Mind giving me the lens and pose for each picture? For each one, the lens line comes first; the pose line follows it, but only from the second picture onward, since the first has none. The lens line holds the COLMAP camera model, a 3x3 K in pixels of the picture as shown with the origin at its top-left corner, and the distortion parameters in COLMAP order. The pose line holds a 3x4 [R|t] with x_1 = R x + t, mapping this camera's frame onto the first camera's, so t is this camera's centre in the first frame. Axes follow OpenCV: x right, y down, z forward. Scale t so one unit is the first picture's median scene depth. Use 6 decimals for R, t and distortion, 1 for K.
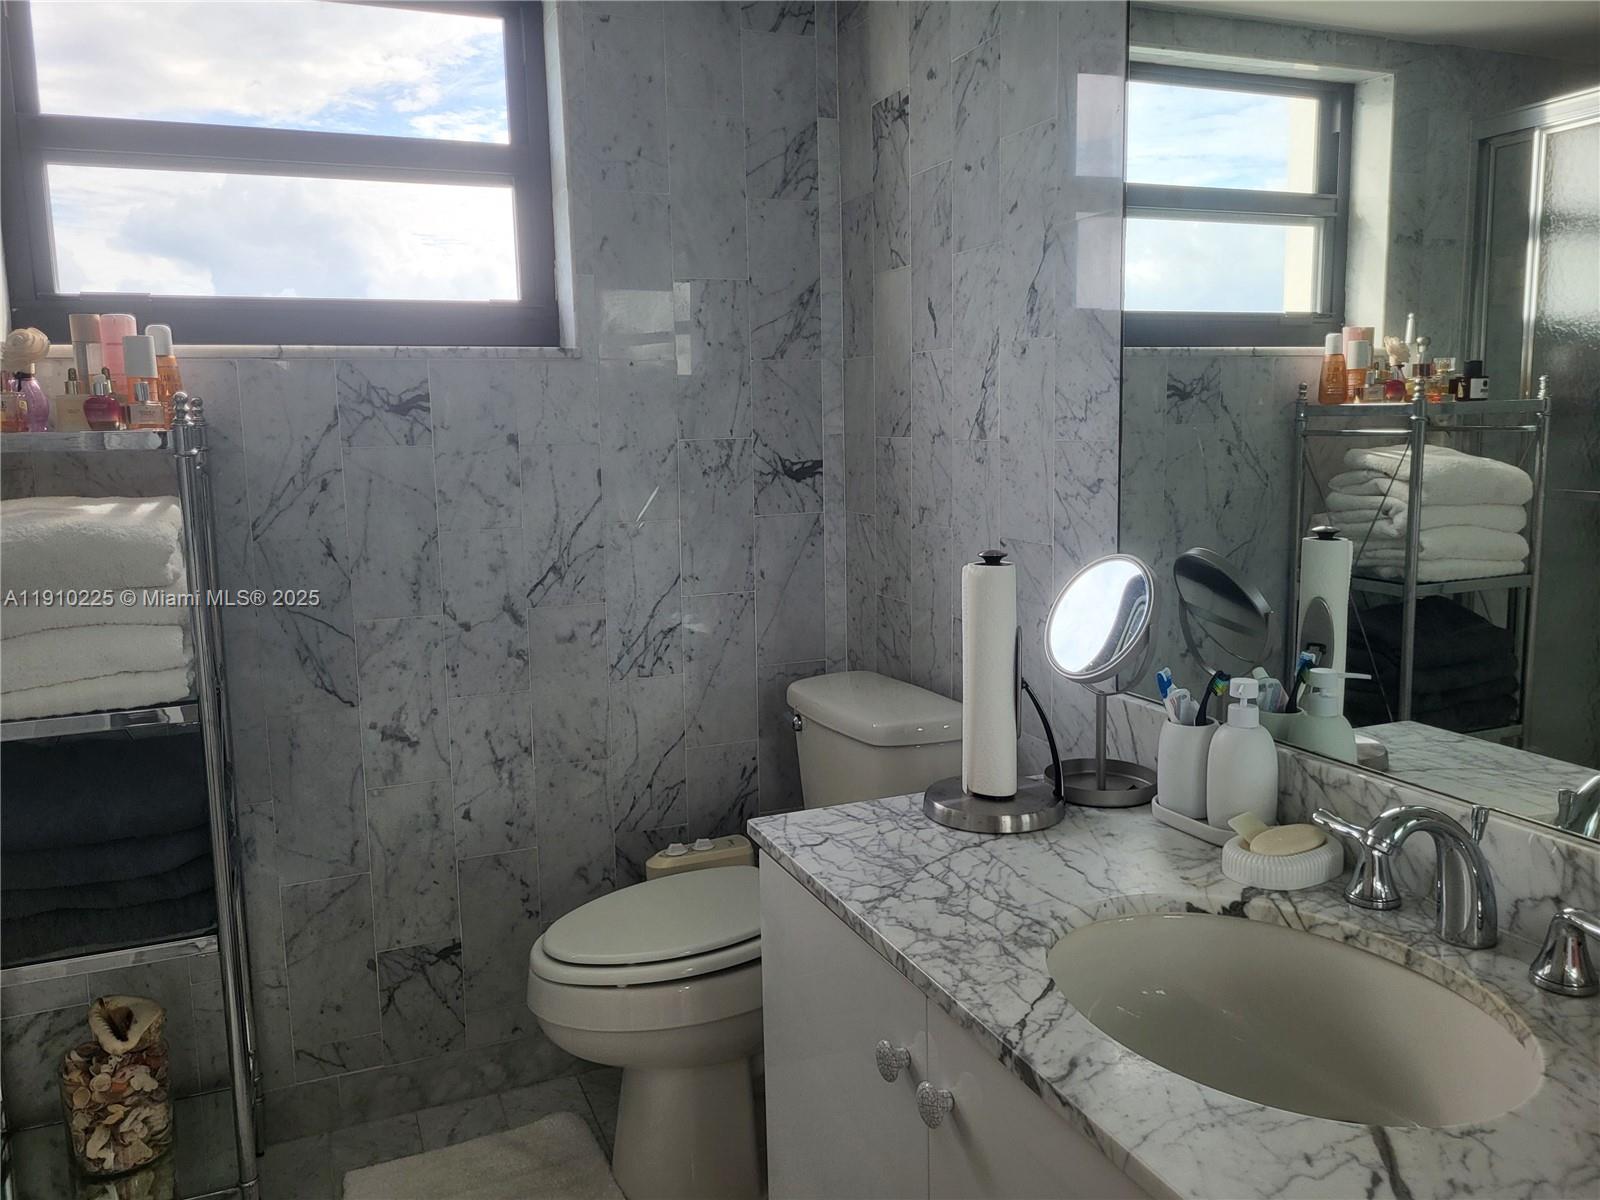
lens RADIAL K [[1217.7, 0, 792.5], [0, 1217.7, 579.0], [0, 0, 1]] dist [0.066431, -0.058610]
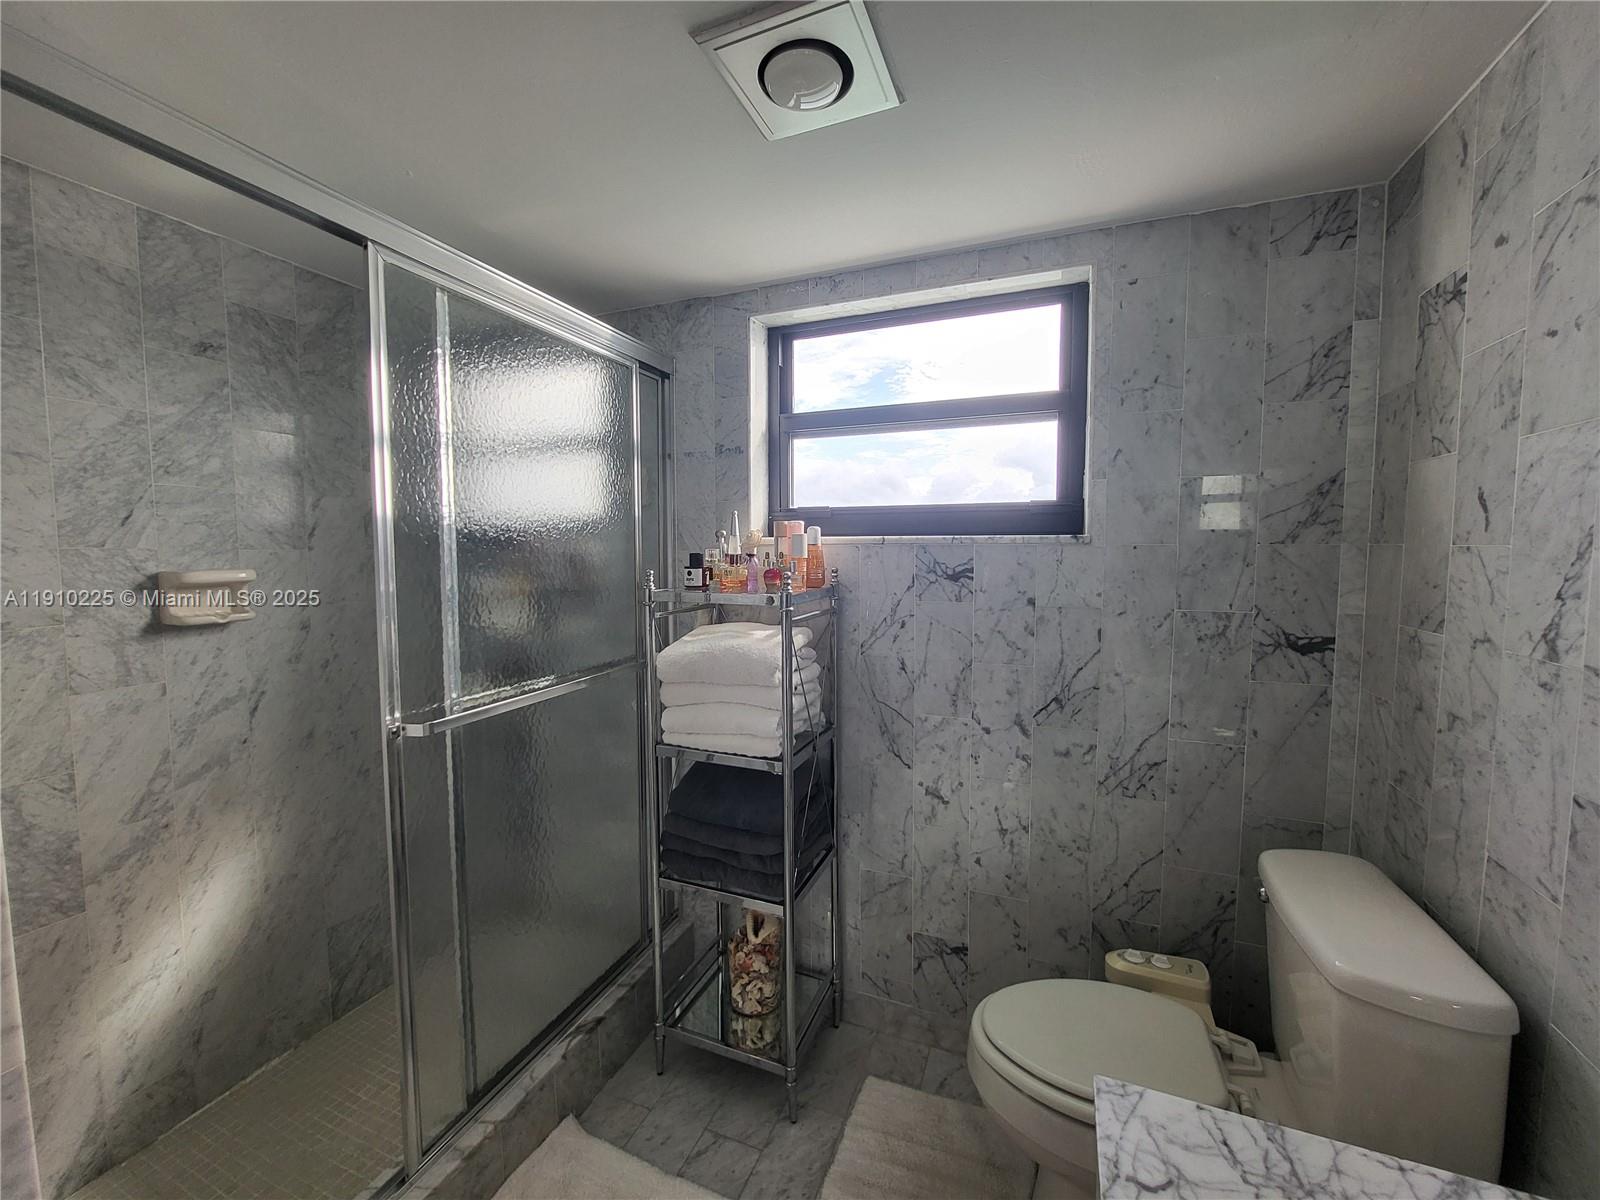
lens RADIAL K [[628.5, 0, 806.7], [0, 628.5, 591.2], [0, 0, 1]] dist [-0.002505, -0.000175]
pose [[0.724523, 0.068660, -0.685822, 0.069067], [-0.108219, 0.994017, -0.014811, -0.087845], [0.680702, 0.084950, 0.727618, 0.316052]]
